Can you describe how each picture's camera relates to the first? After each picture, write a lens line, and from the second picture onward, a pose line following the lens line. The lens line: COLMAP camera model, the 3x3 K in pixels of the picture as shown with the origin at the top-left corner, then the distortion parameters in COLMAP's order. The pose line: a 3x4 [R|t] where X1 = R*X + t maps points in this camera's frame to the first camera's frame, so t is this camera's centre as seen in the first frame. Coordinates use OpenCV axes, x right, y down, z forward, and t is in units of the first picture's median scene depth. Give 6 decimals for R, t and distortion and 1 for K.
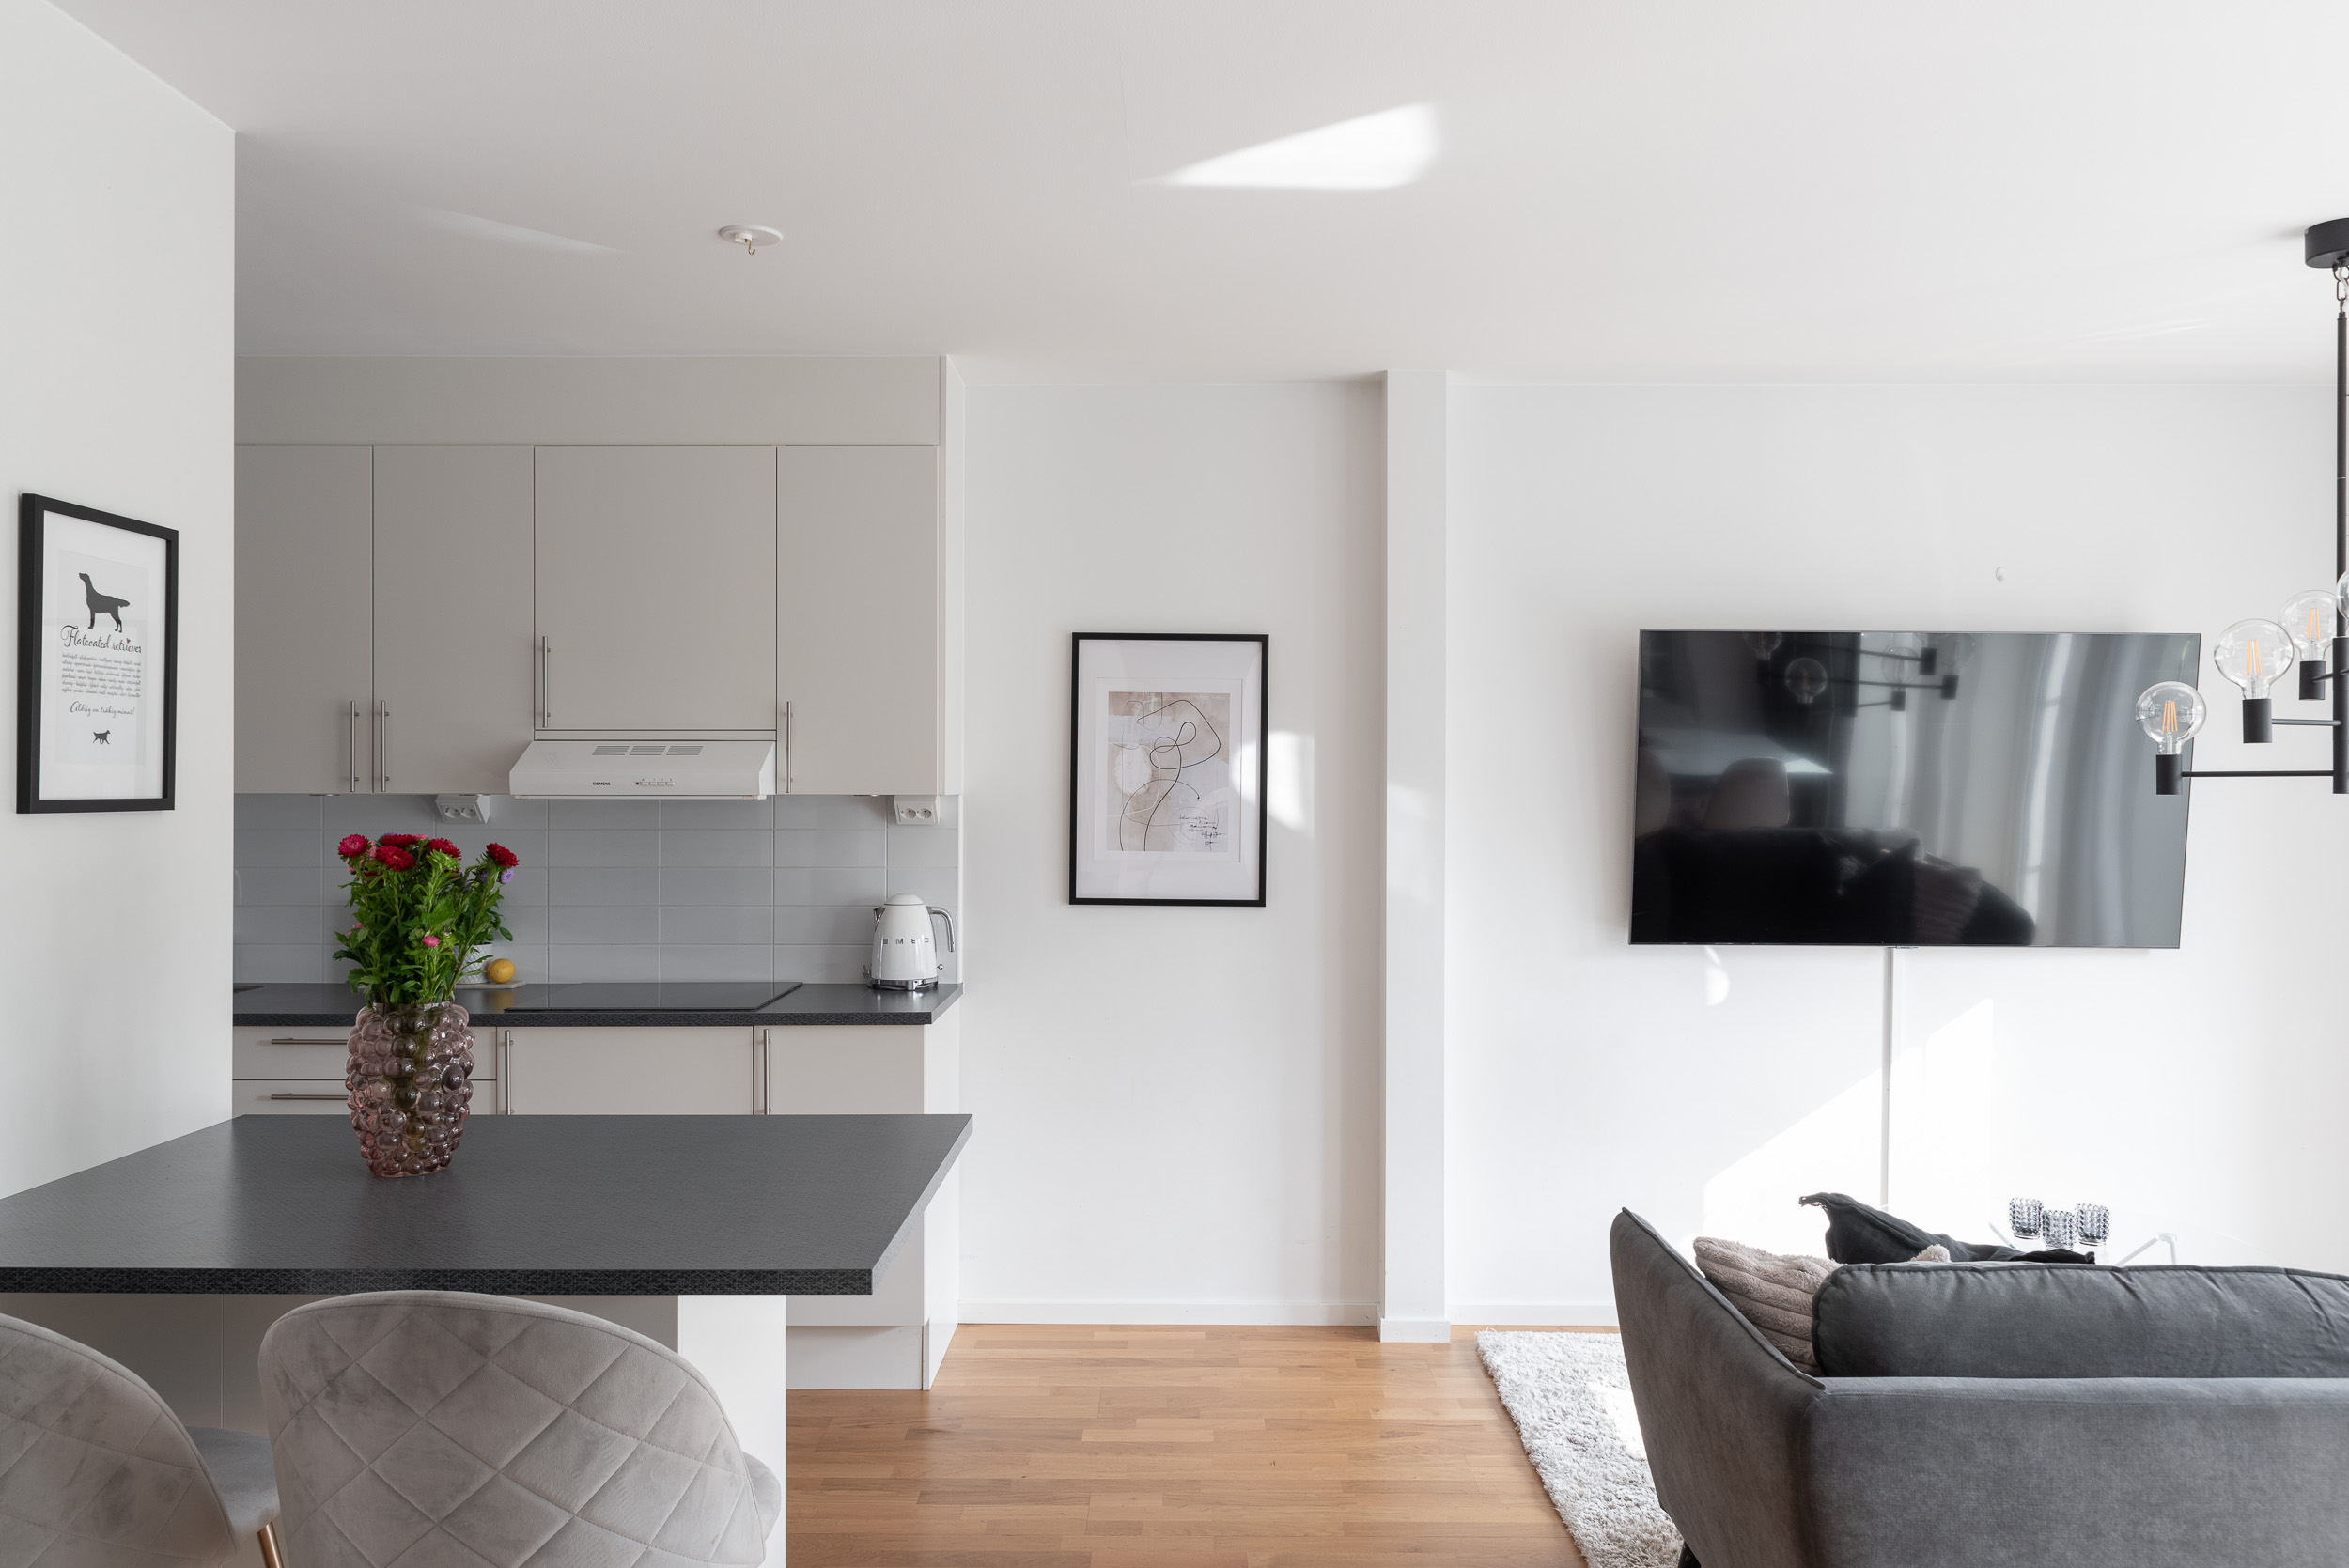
lens RADIAL K [[1694.9, 0, 1183.3], [0, 1694.9, 781.7], [0, 0, 1]] dist [-0.008392, -0.007916]
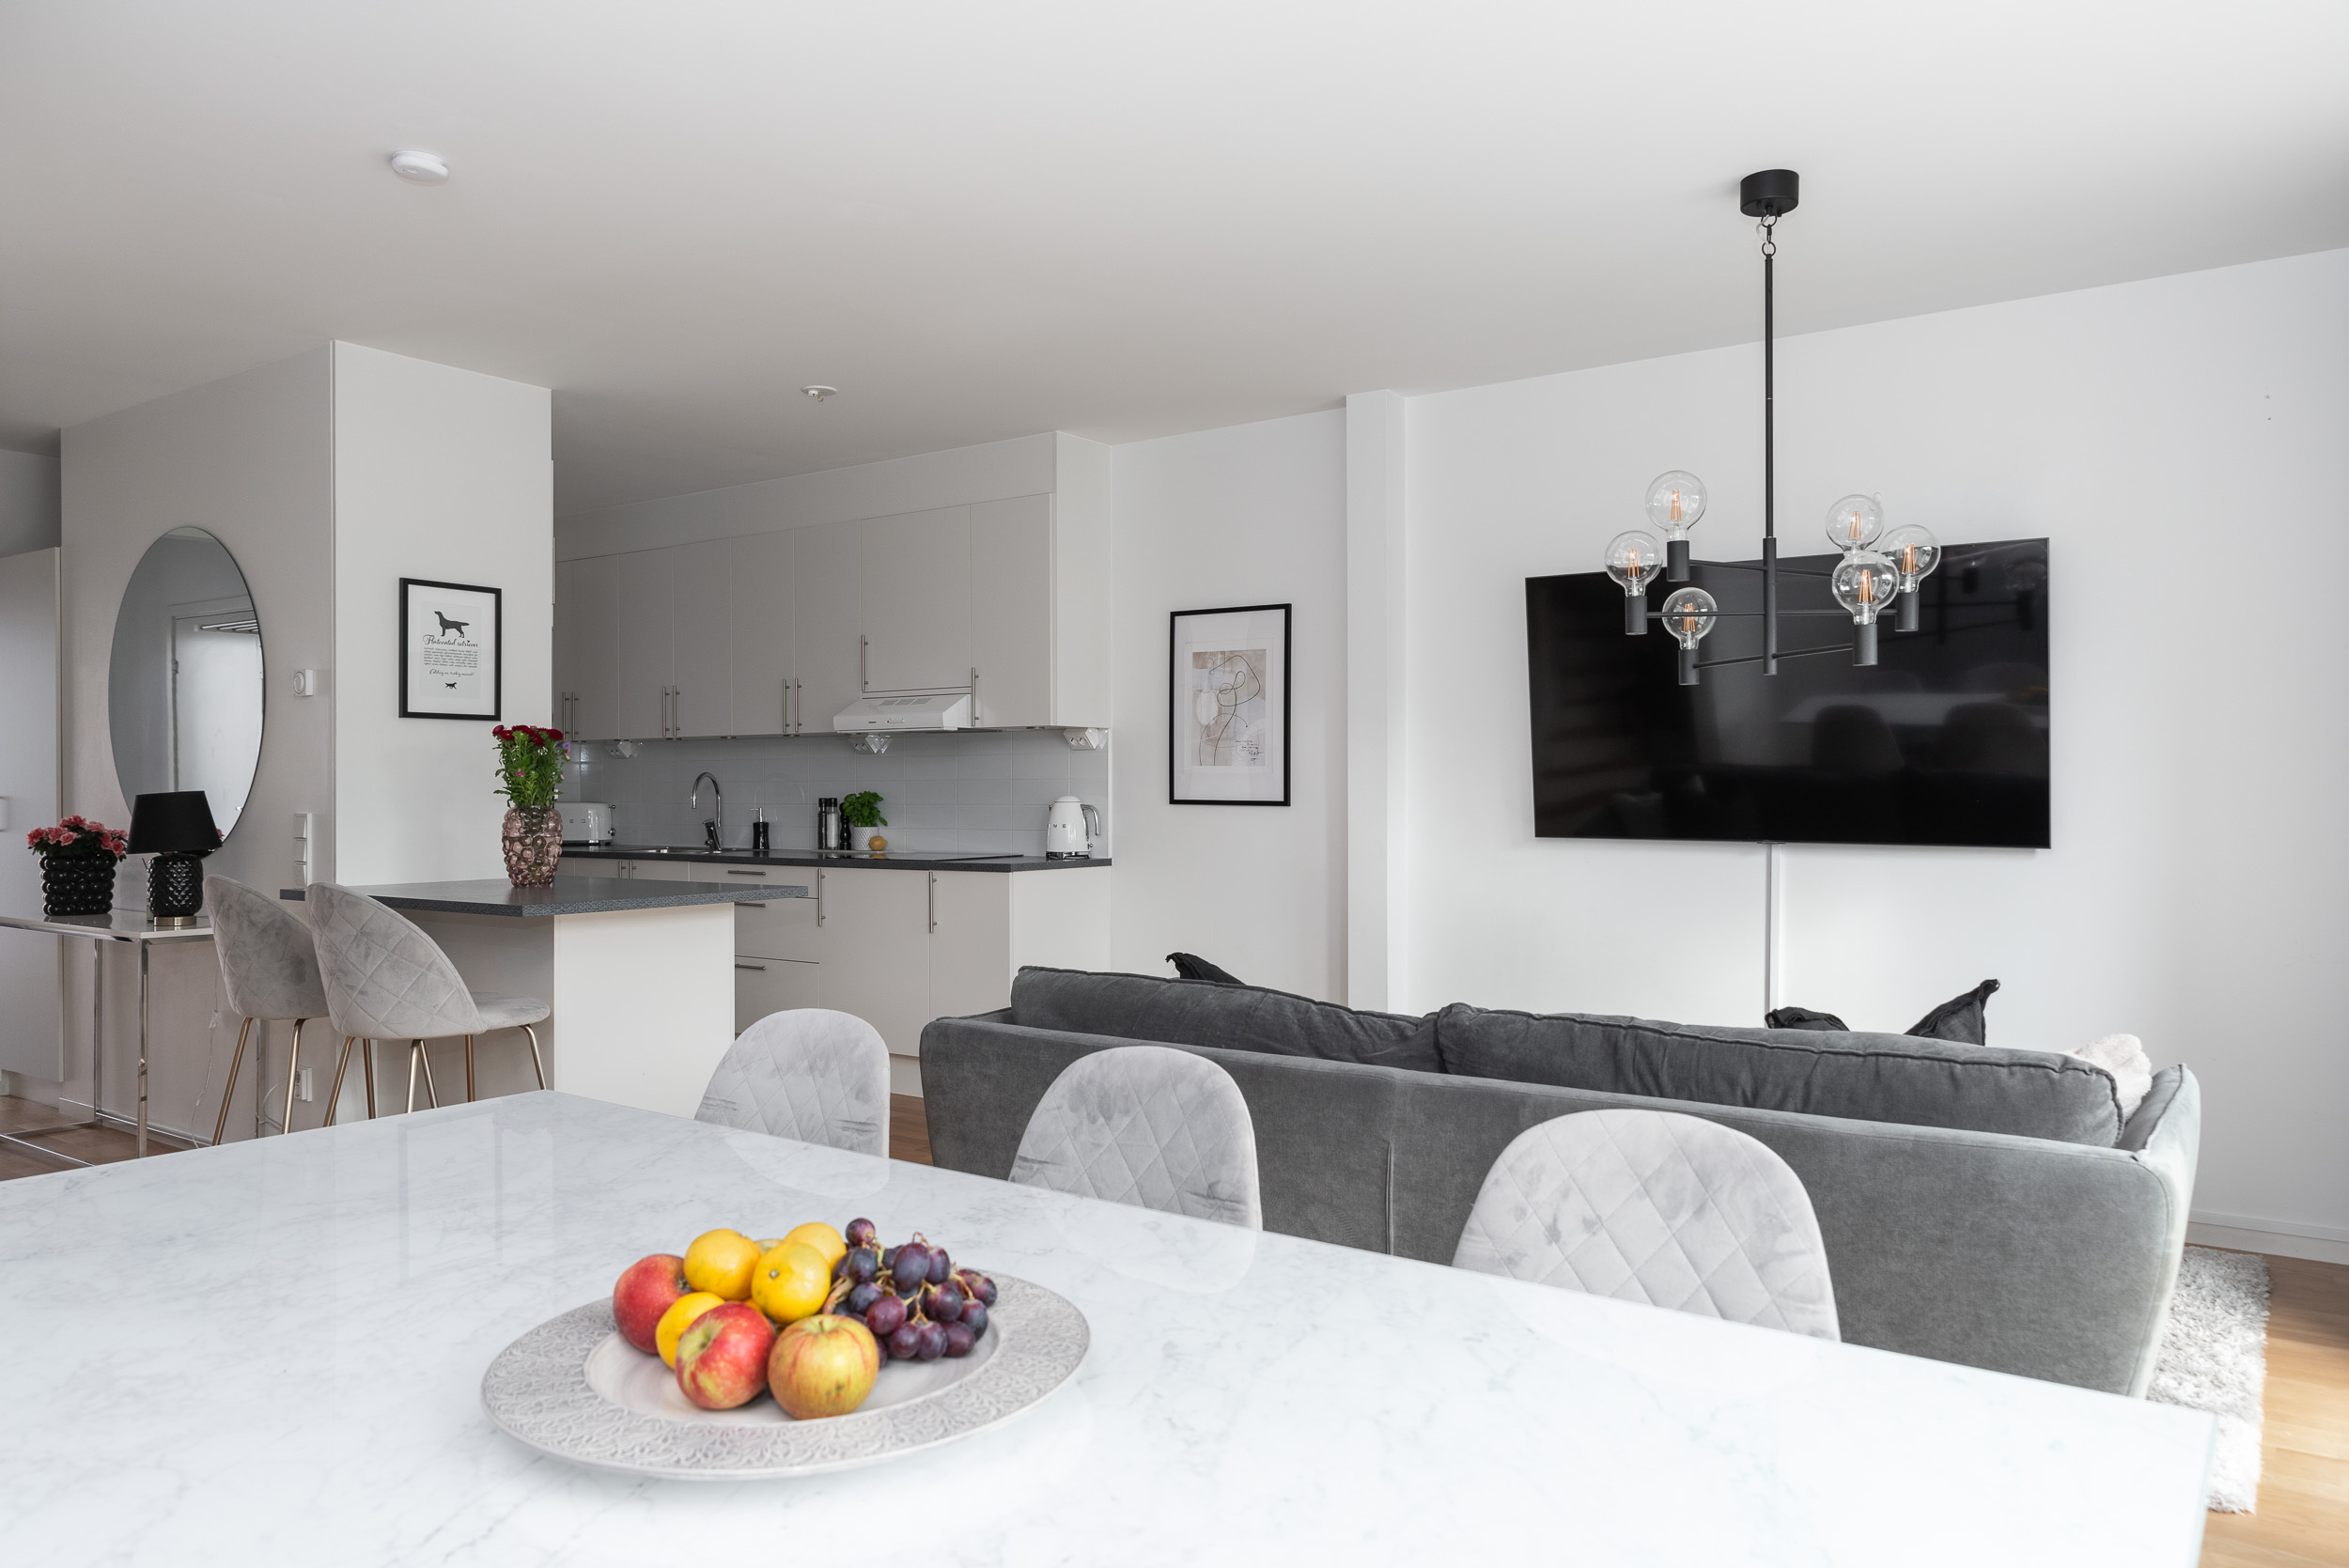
lens RADIAL K [[1587.7, 0, 1191.6], [0, 1587.7, 780.8], [0, 0, 1]] dist [0.004213, -0.002861]
pose [[0.820328, -0.006030, -0.571862, 0.720429], [0.004421, 0.999981, -0.004202, 0.059823], [0.571876, 0.000919, 0.820339, -0.078646]]
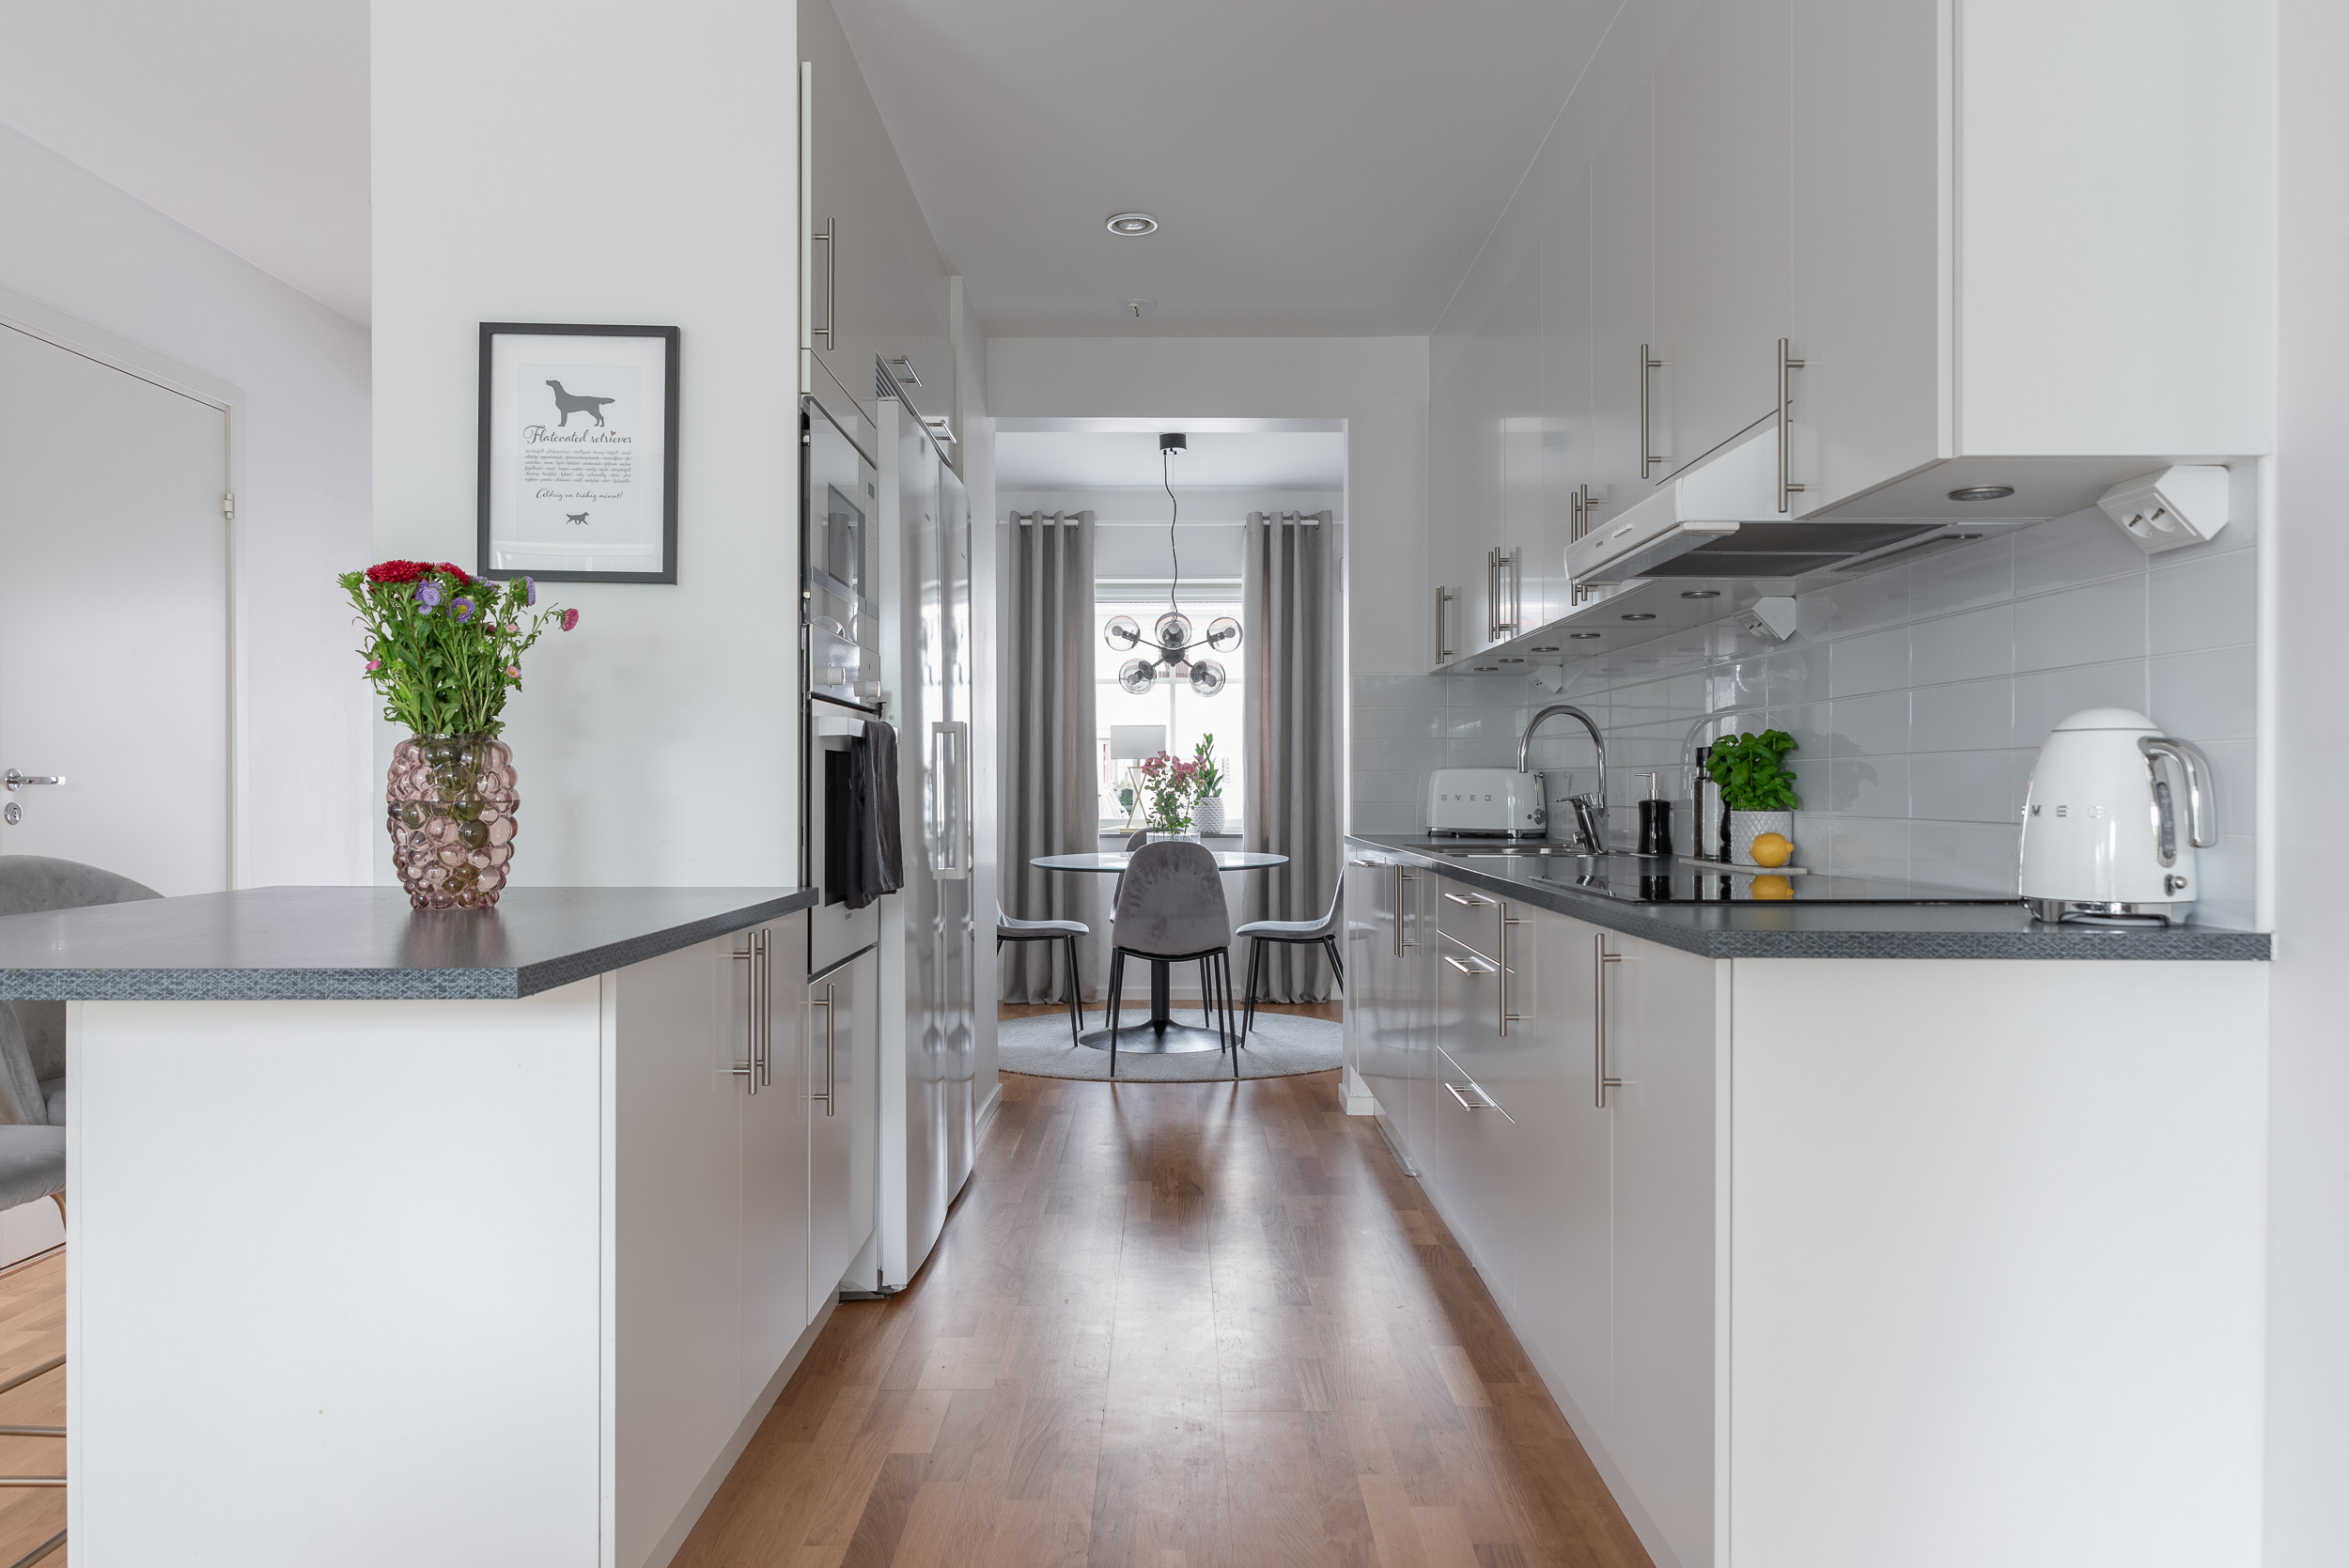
lens RADIAL K [[1587.7, 0, 1175.5], [0, 1587.7, 778.6], [0, 0, 1]] dist [0.004213, -0.002861]
pose [[0.005250, -0.005755, -0.999970, 0.245363], [0.001882, 0.999982, -0.005745, 0.086371], [0.999984, -0.001851, 0.005261, 0.759767]]
